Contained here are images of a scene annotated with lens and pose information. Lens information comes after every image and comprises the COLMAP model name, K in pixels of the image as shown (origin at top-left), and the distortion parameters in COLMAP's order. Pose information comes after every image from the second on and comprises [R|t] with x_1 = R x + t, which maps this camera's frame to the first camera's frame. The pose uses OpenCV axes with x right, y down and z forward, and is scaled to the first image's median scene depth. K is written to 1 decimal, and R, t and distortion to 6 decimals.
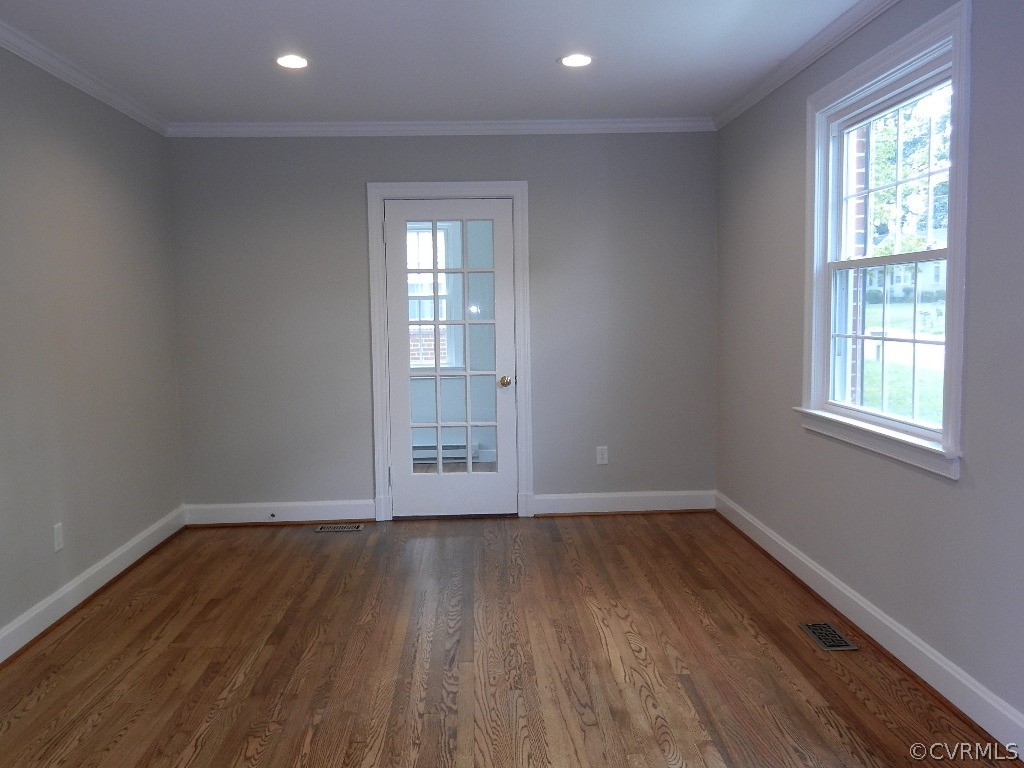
lens RADIAL K [[880.3, 0, 505.7], [0, 880.3, 381.4], [0, 0, 1]] dist [0.023913, -0.010616]
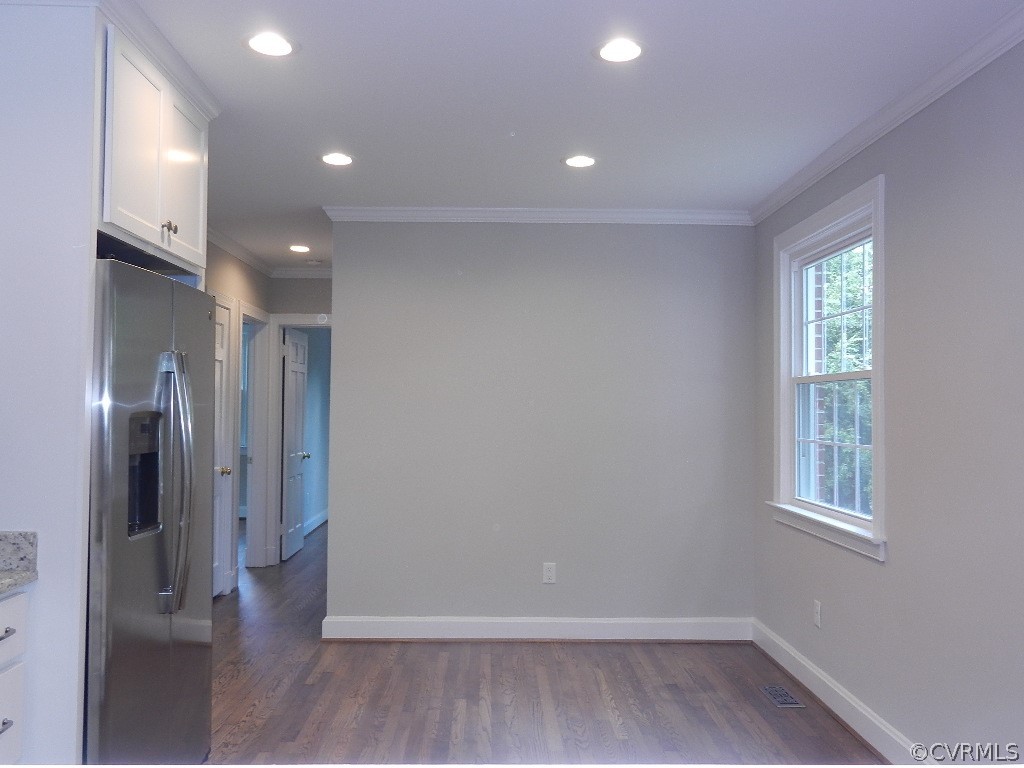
lens RADIAL K [[880.3, 0, 510.9], [0, 880.3, 385.1], [0, 0, 1]] dist [0.023913, -0.010616]
pose [[0.999619, 0.025604, -0.010326, 0.009990], [-0.026570, 0.993801, -0.107951, 0.017671], [0.007498, 0.108184, 0.994103, -0.237367]]
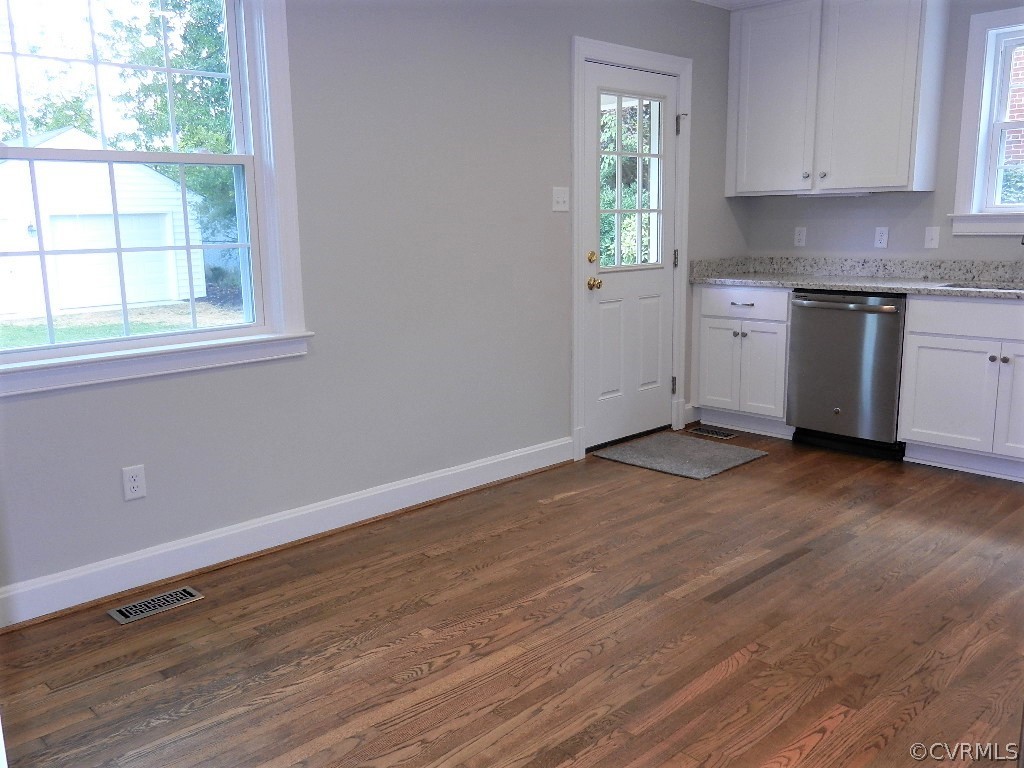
lens RADIAL K [[880.3, 0, 507.6], [0, 880.3, 381.5], [0, 0, 1]] dist [0.023913, -0.010616]
pose [[-0.666376, -0.110867, 0.737327, -0.441977], [0.088089, 0.970252, 0.225503, -0.074498], [-0.740394, 0.215220, -0.636787, 1.154963]]
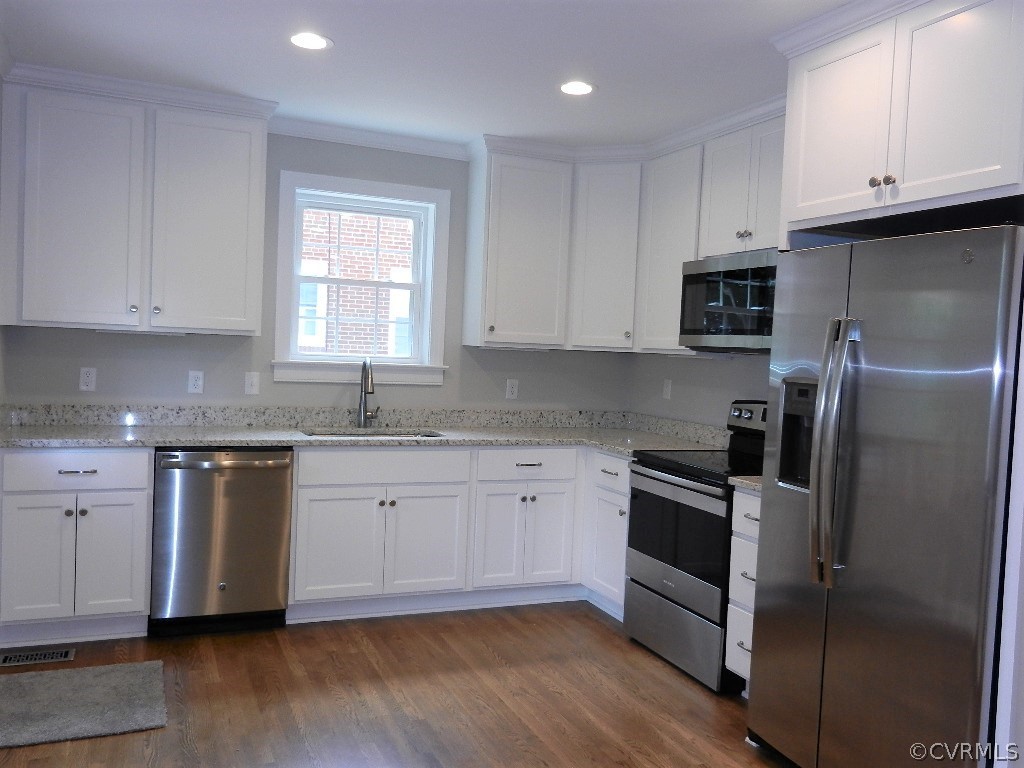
lens RADIAL K [[880.3, 0, 513.1], [0, 880.3, 383.5], [0, 0, 1]] dist [0.023913, -0.010616]
pose [[-0.937438, -0.009117, -0.348032, 0.221297], [-0.056157, 0.990526, 0.125315, -0.107786], [0.343593, 0.137020, -0.929069, 1.098402]]
